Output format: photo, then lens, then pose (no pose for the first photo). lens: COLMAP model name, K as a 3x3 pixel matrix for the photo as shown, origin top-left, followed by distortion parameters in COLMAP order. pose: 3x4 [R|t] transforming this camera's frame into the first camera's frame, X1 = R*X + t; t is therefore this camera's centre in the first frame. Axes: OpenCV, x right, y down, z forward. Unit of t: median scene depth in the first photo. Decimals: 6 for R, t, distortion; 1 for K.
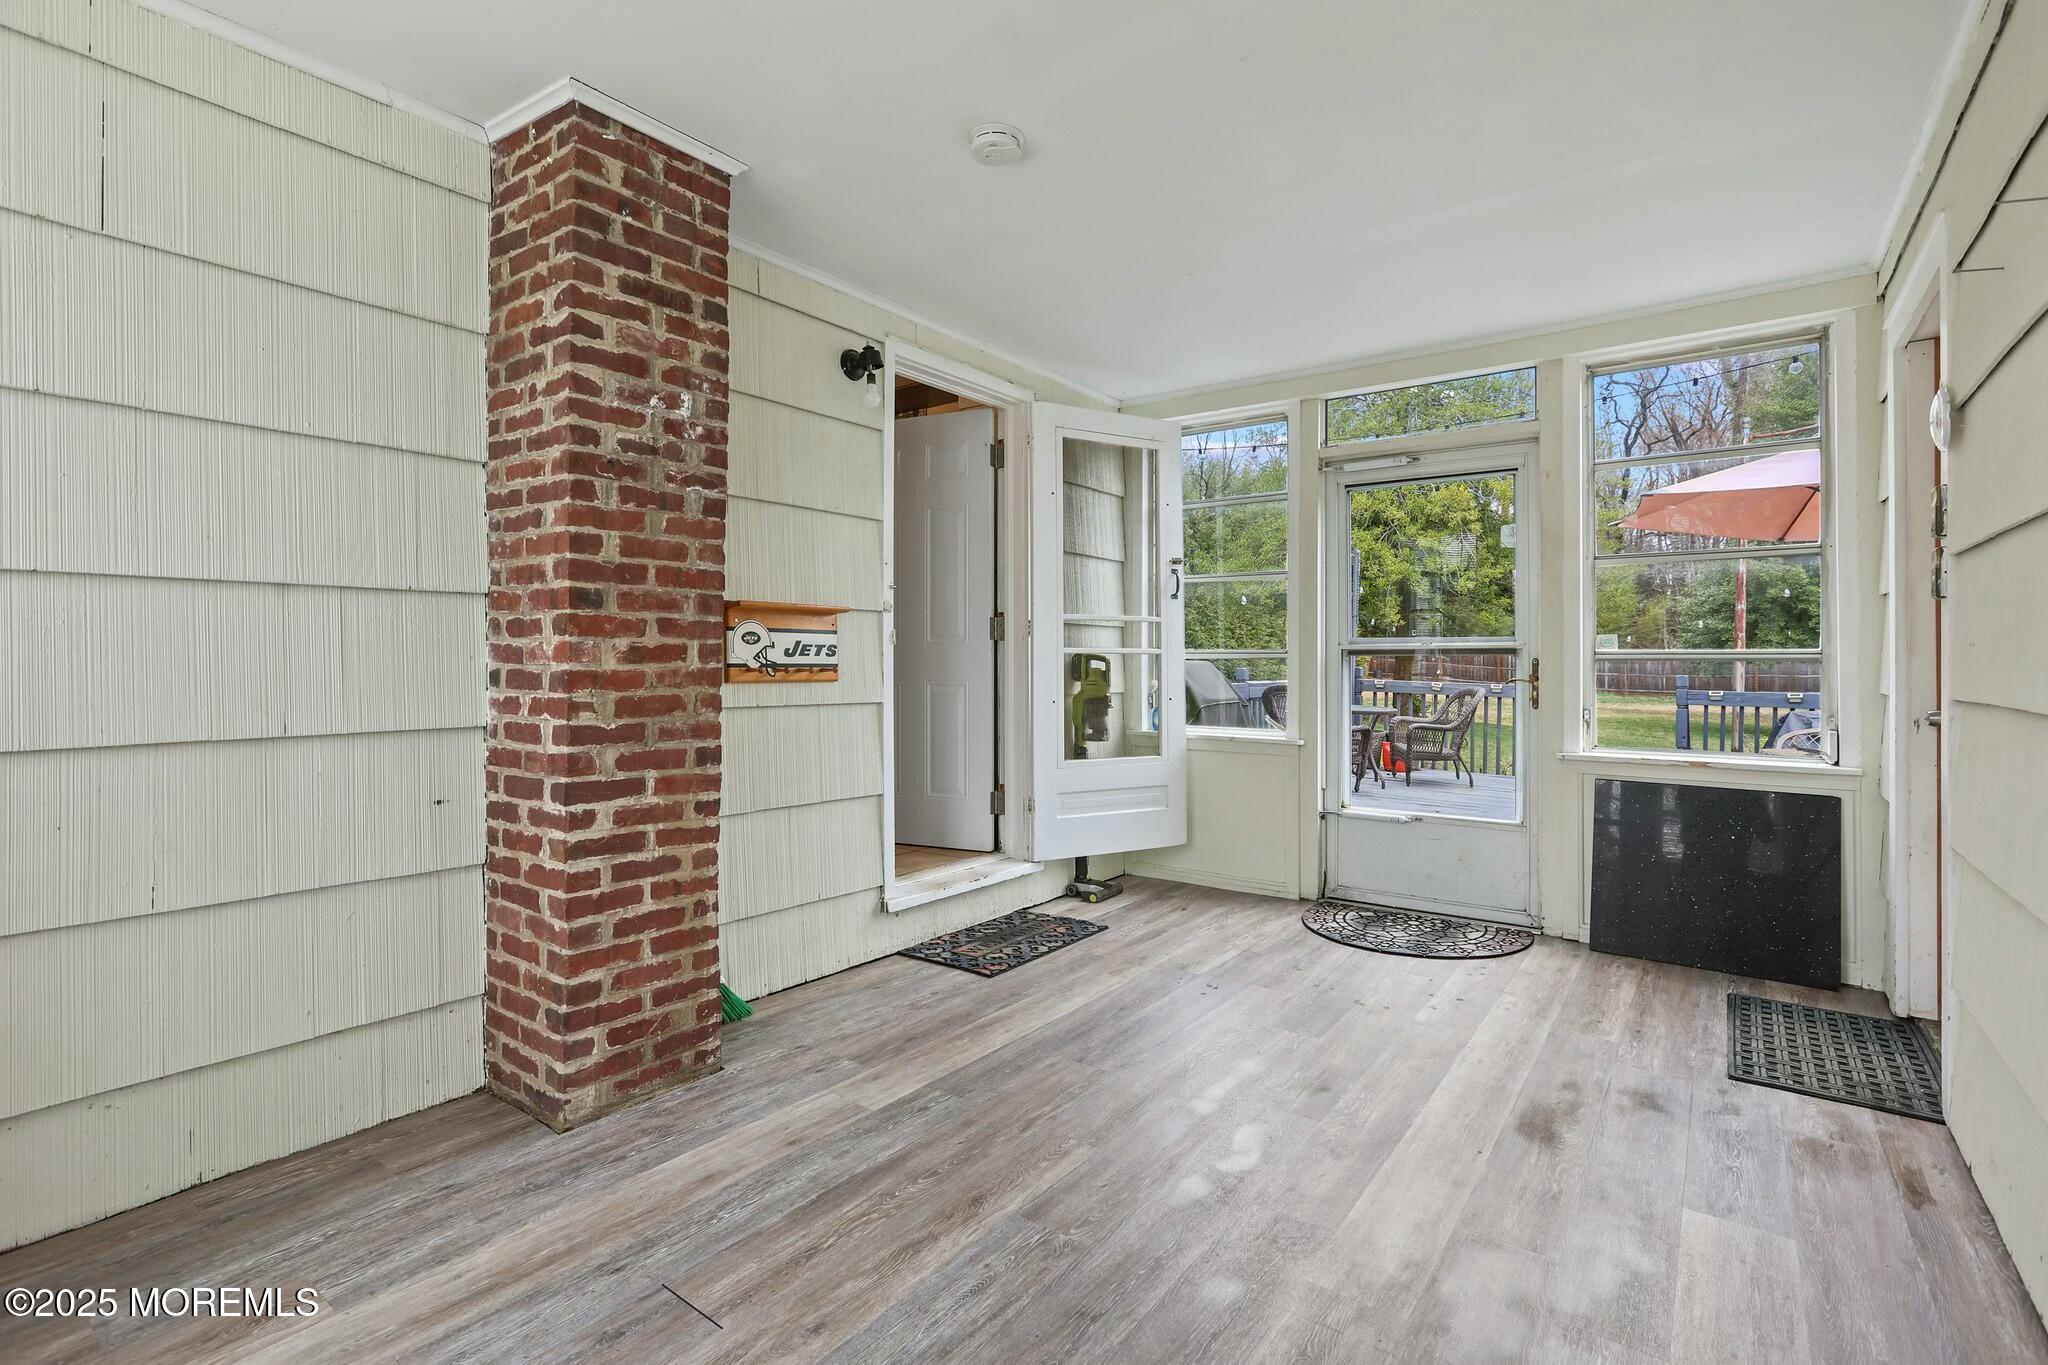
lens RADIAL K [[923.0, 0, 1033.2], [0, 923.0, 674.3], [0, 0, 1]] dist [-0.030438, 0.011518]
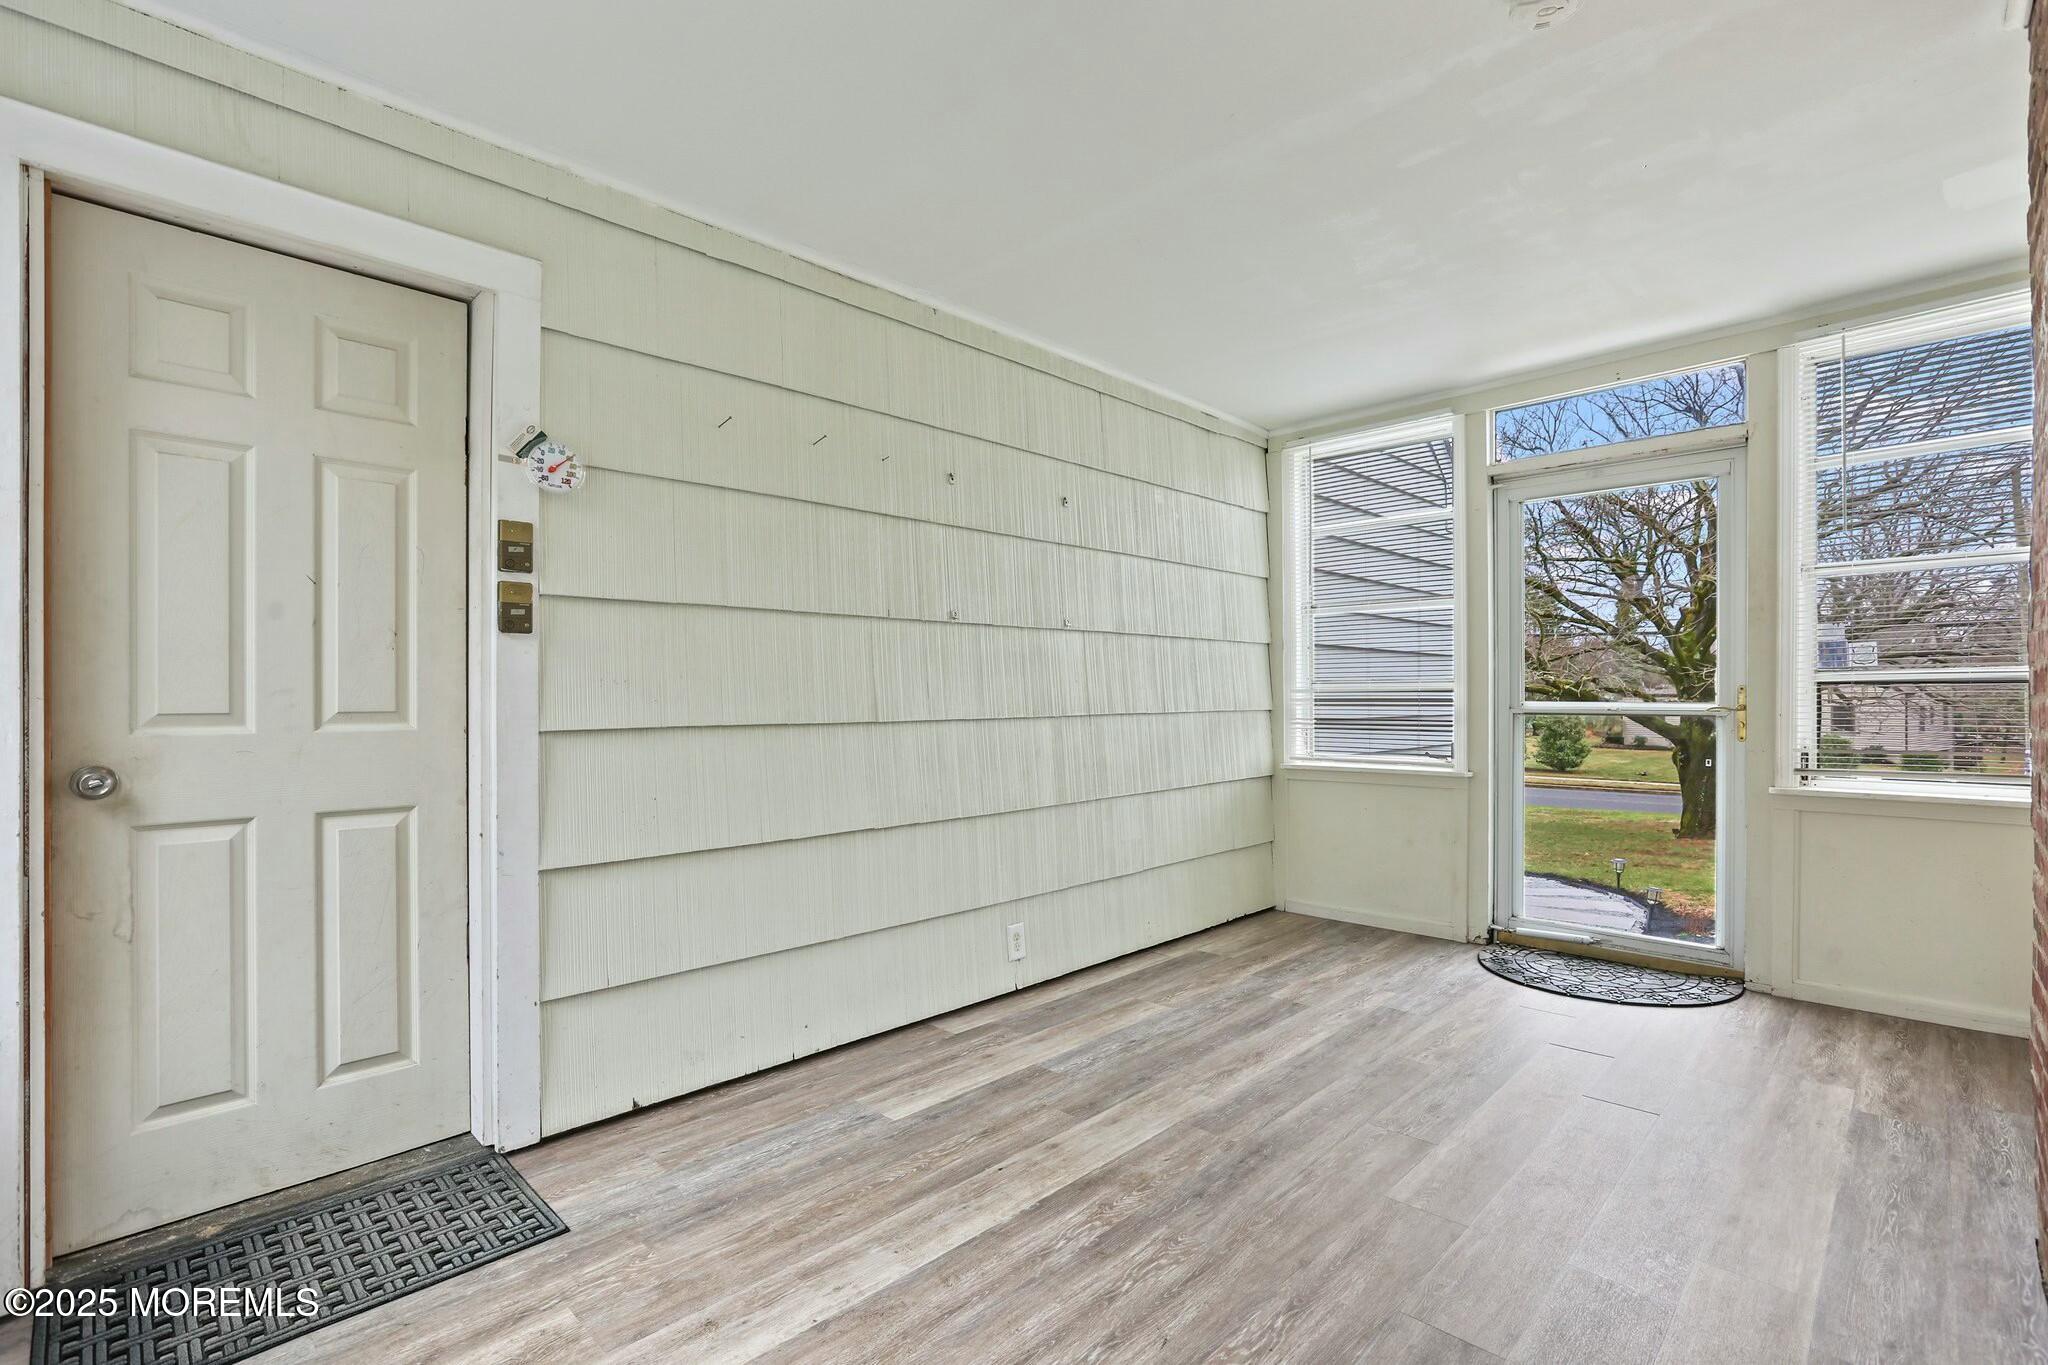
lens RADIAL K [[923.0, 0, 1033.2], [0, 923.0, 674.3], [0, 0, 1]] dist [-0.030438, 0.011518]
pose [[-0.992227, 0.006034, 0.124293, 0.305500], [0.005123, 0.999958, -0.007650, -0.025271], [-0.124334, -0.006954, -0.992216, 1.931890]]
